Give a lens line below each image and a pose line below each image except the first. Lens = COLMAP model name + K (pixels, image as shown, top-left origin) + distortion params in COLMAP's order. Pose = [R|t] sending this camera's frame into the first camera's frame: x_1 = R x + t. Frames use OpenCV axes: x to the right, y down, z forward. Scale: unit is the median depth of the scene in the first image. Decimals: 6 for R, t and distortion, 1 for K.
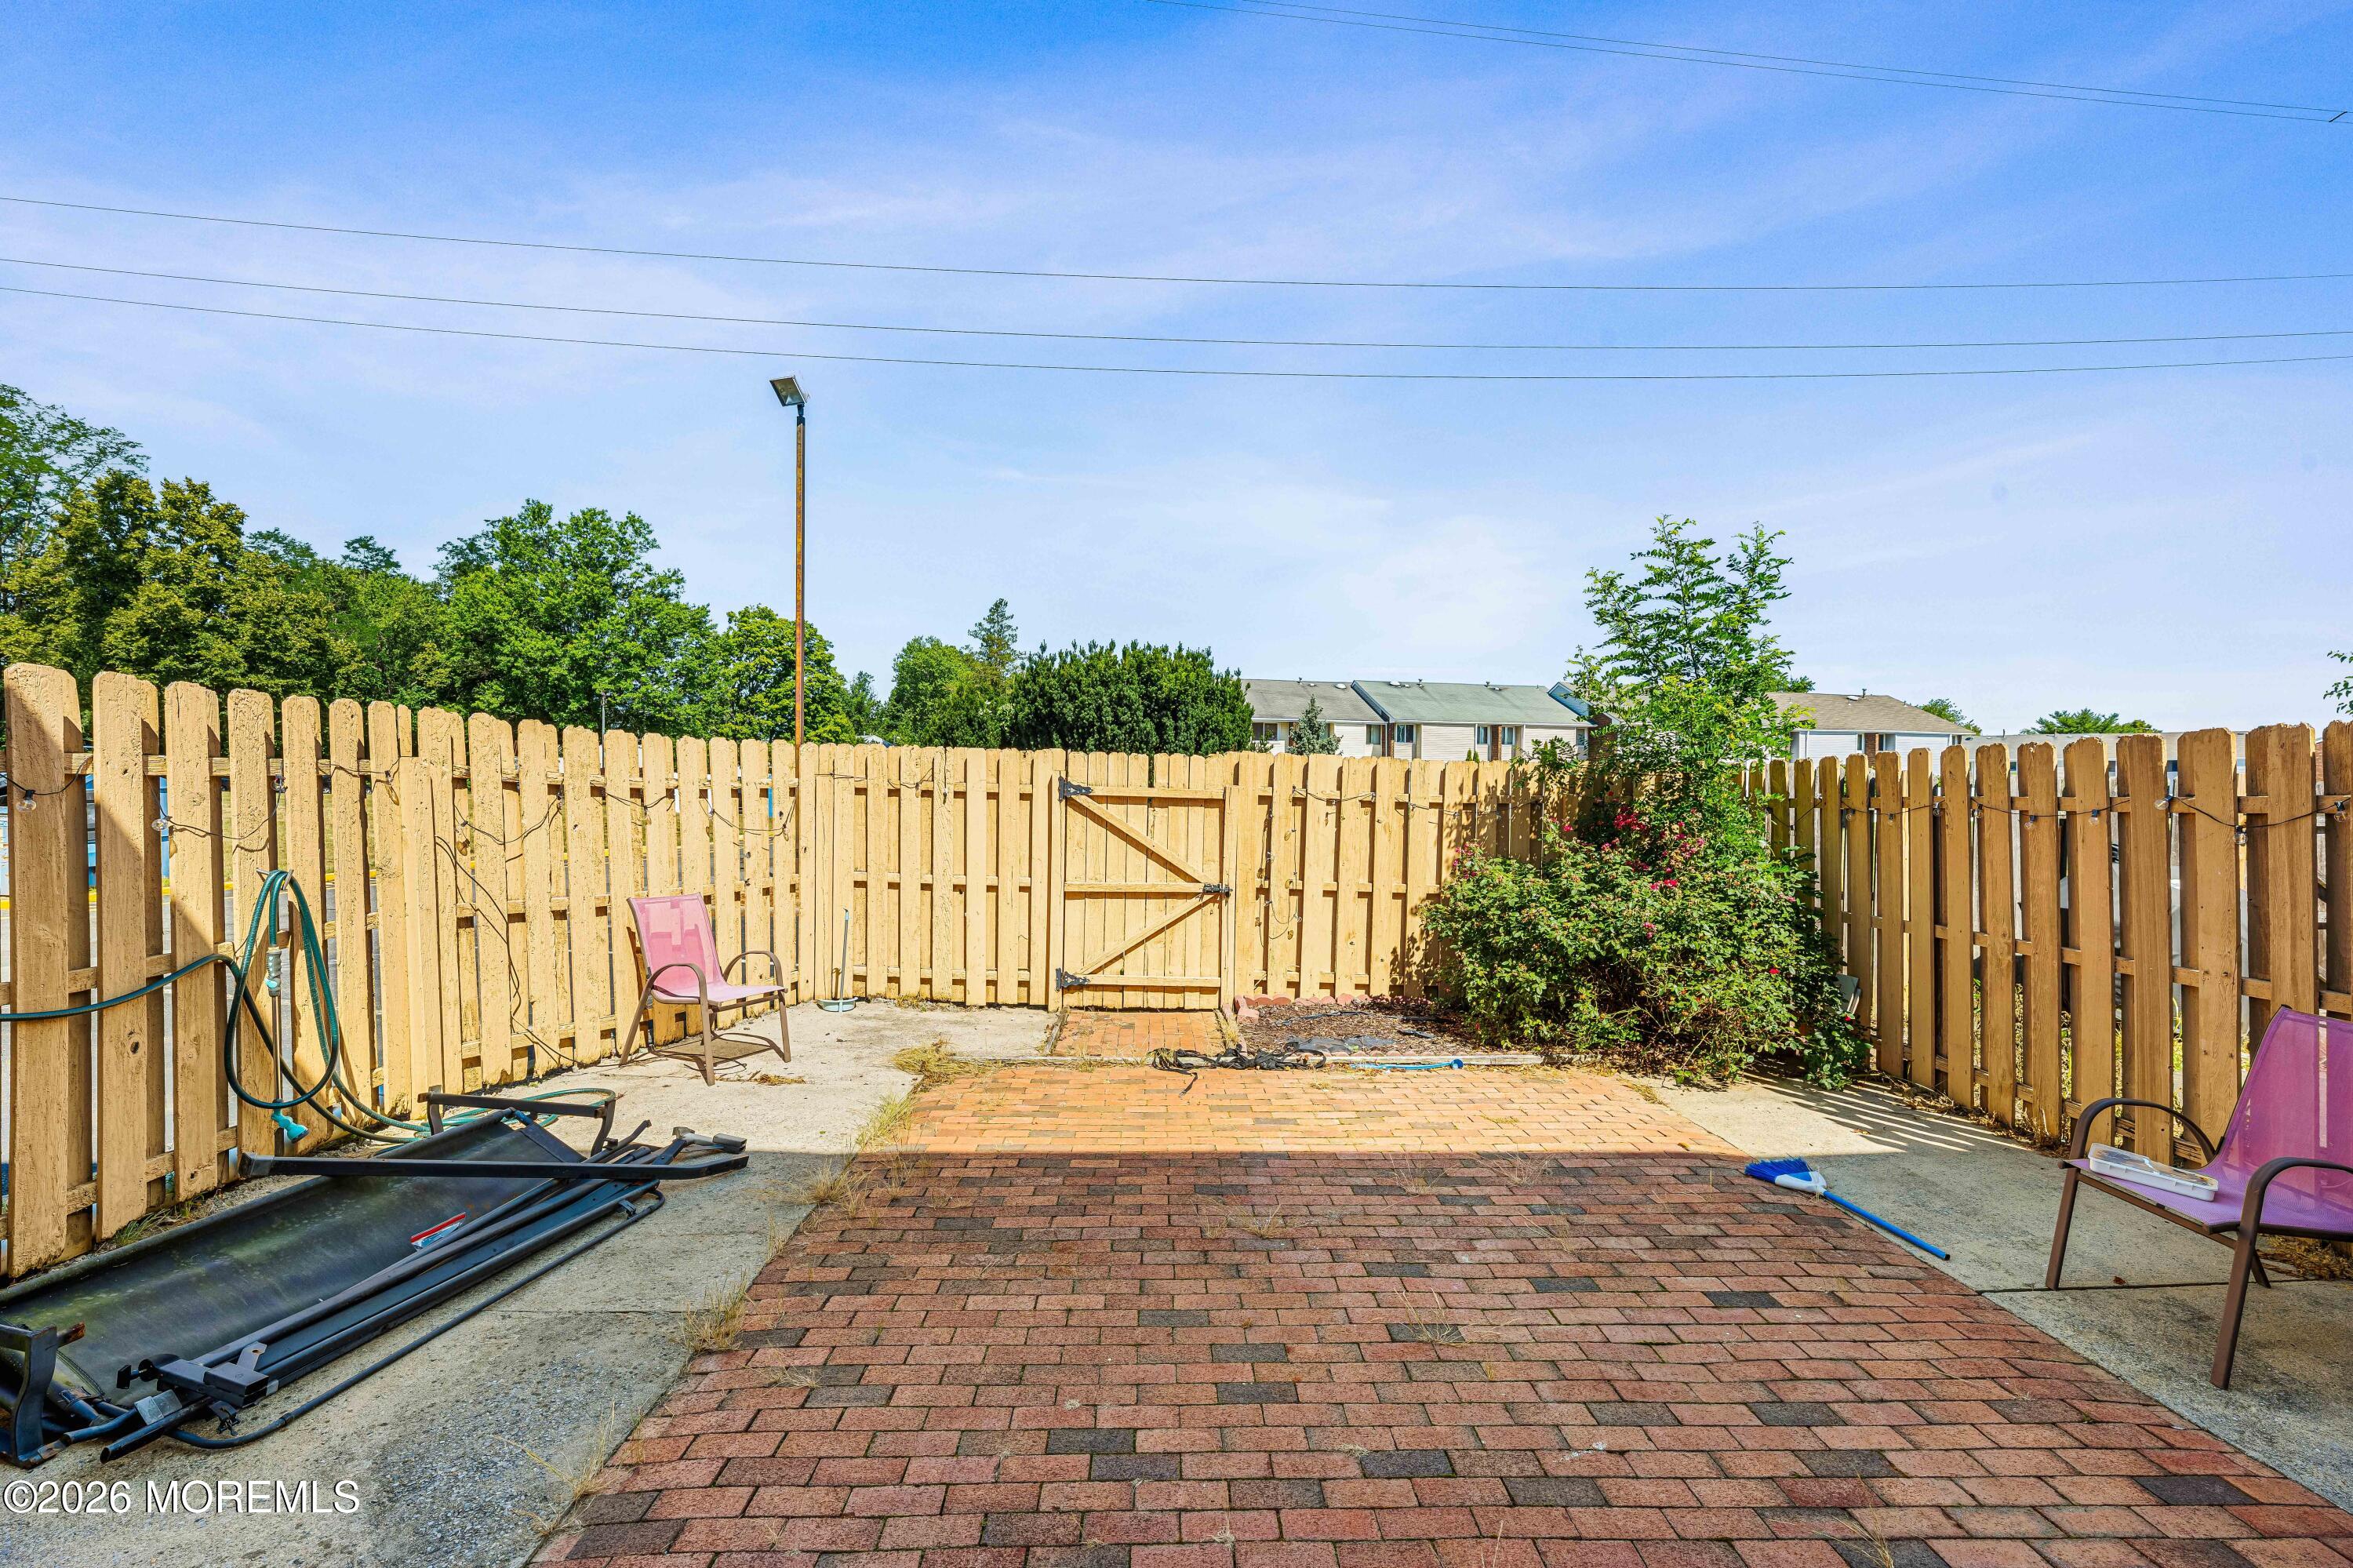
lens RADIAL K [[987.2, 0, 1222.2], [0, 987.2, 813.0], [0, 0, 1]] dist [-0.000557, -0.000177]
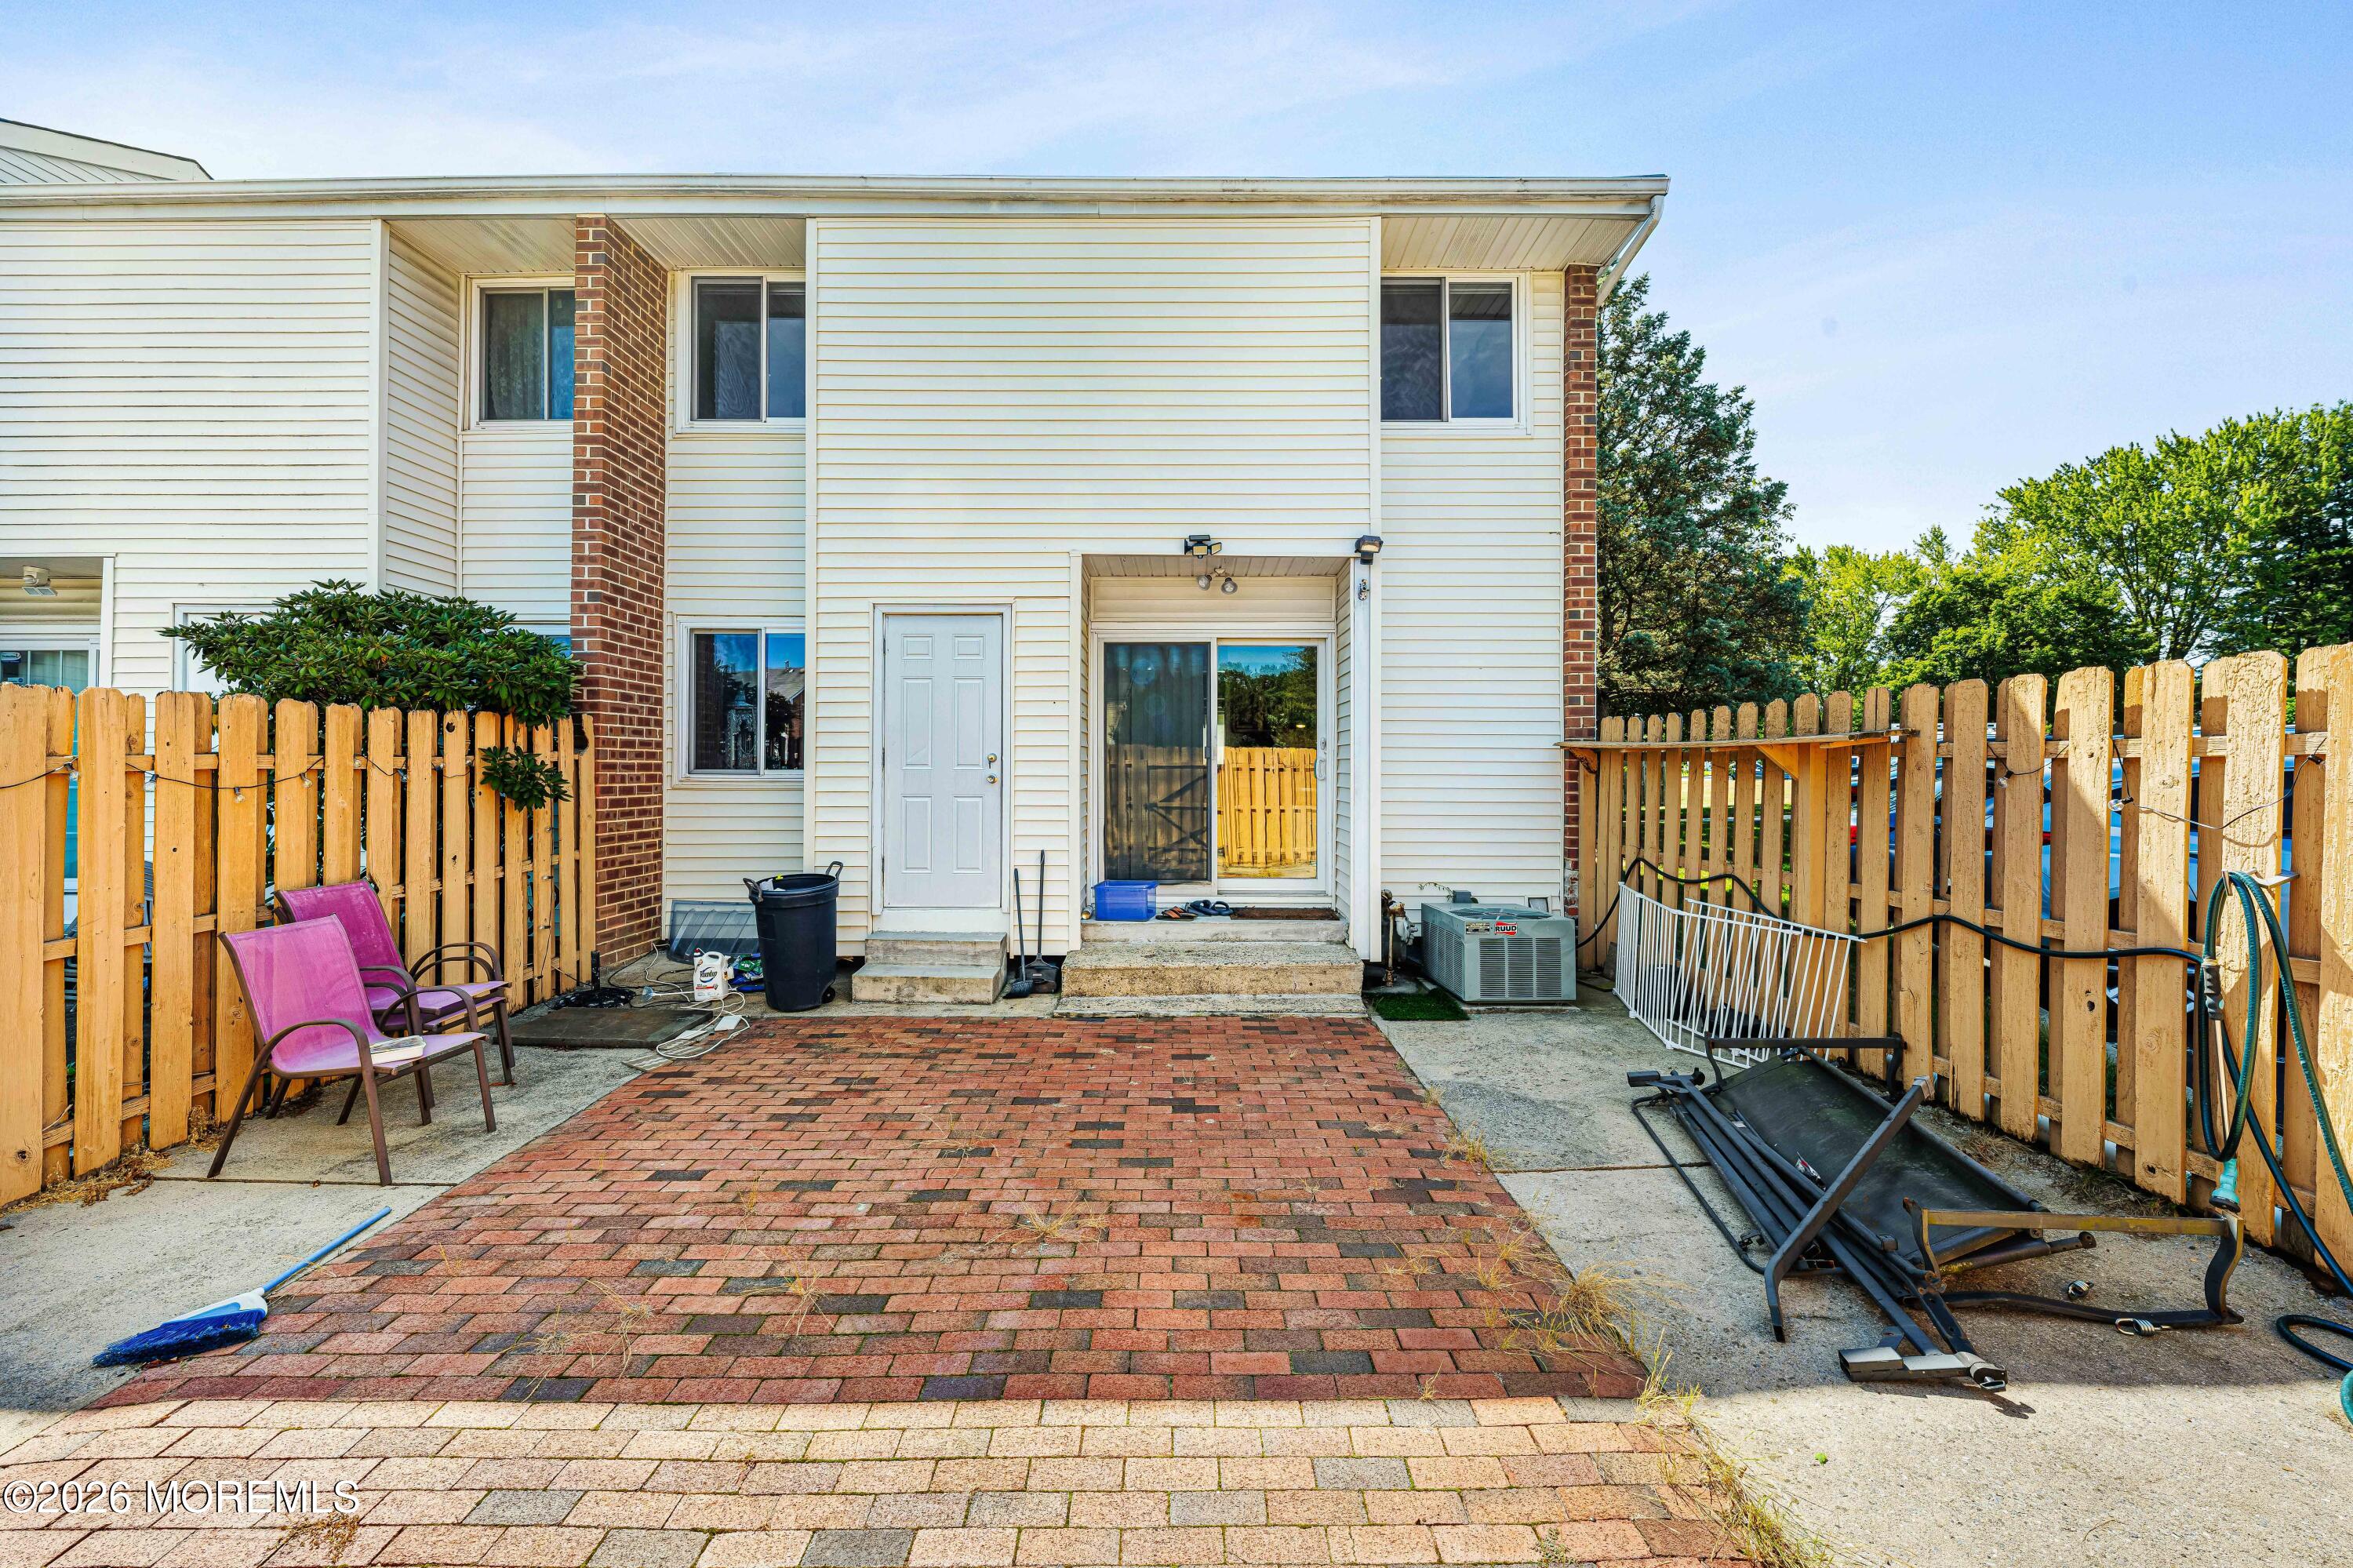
lens RADIAL K [[931.9, 0, 1179.1], [0, 931.9, 769.1], [0, 0, 1]] dist [-0.001103, 0.000278]
pose [[-0.997981, -0.010447, 0.062649, -0.153668], [-0.008846, 0.999629, 0.025773, -0.041367], [-0.062895, 0.025167, -0.997703, 2.063508]]
